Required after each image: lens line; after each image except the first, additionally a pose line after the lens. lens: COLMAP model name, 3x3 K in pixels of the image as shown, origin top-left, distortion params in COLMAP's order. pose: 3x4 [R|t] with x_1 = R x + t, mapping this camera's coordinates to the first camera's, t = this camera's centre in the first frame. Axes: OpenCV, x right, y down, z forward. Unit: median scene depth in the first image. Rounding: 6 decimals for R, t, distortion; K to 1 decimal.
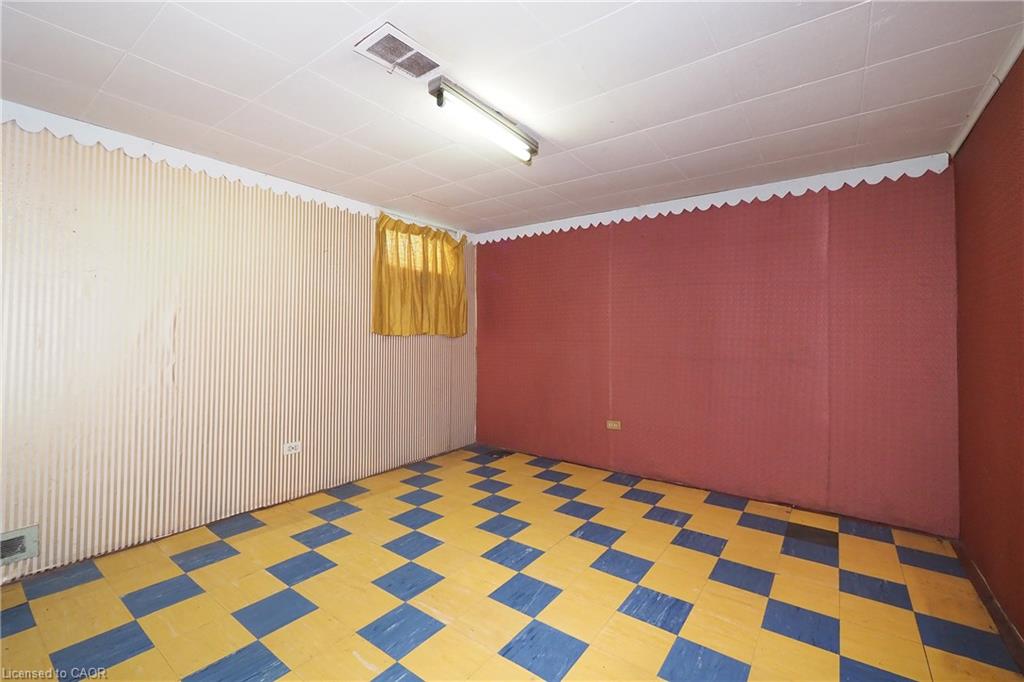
lens RADIAL K [[452.2, 0, 501.0], [0, 452.2, 323.2], [0, 0, 1]] dist [-0.008253, 0.002056]
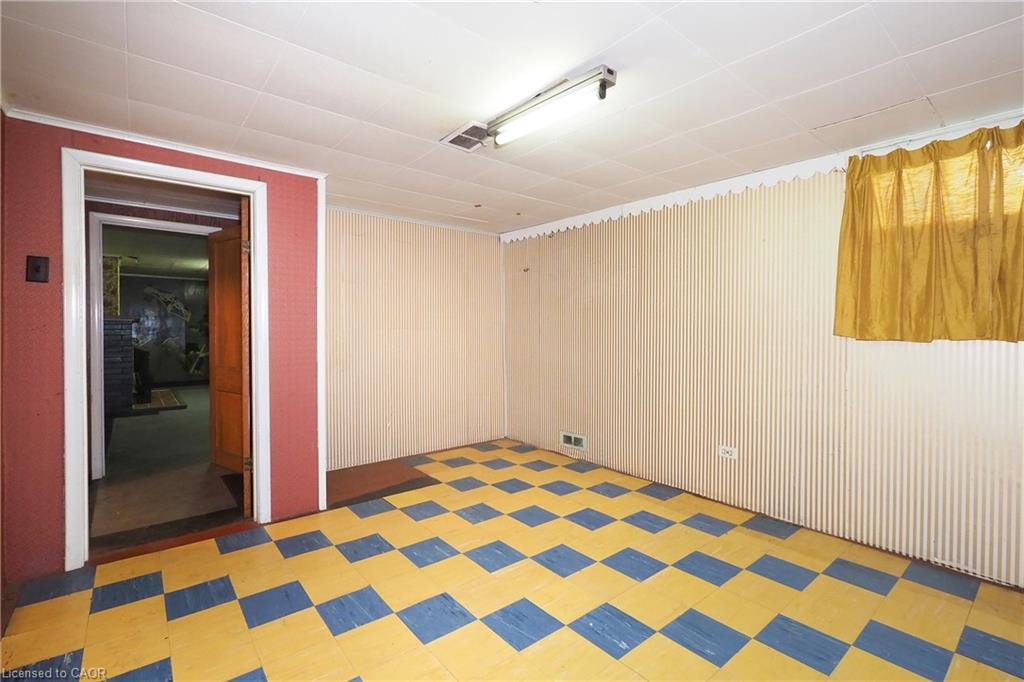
lens RADIAL K [[461.8, 0, 509.8], [0, 461.8, 337.2], [0, 0, 1]] dist [-0.005444, -0.000385]
pose [[-0.245000, 0.011520, -0.969455, 0.709118], [0.018069, 0.999810, 0.007315, 0.012269], [0.969355, -0.015725, -0.245162, 0.900362]]
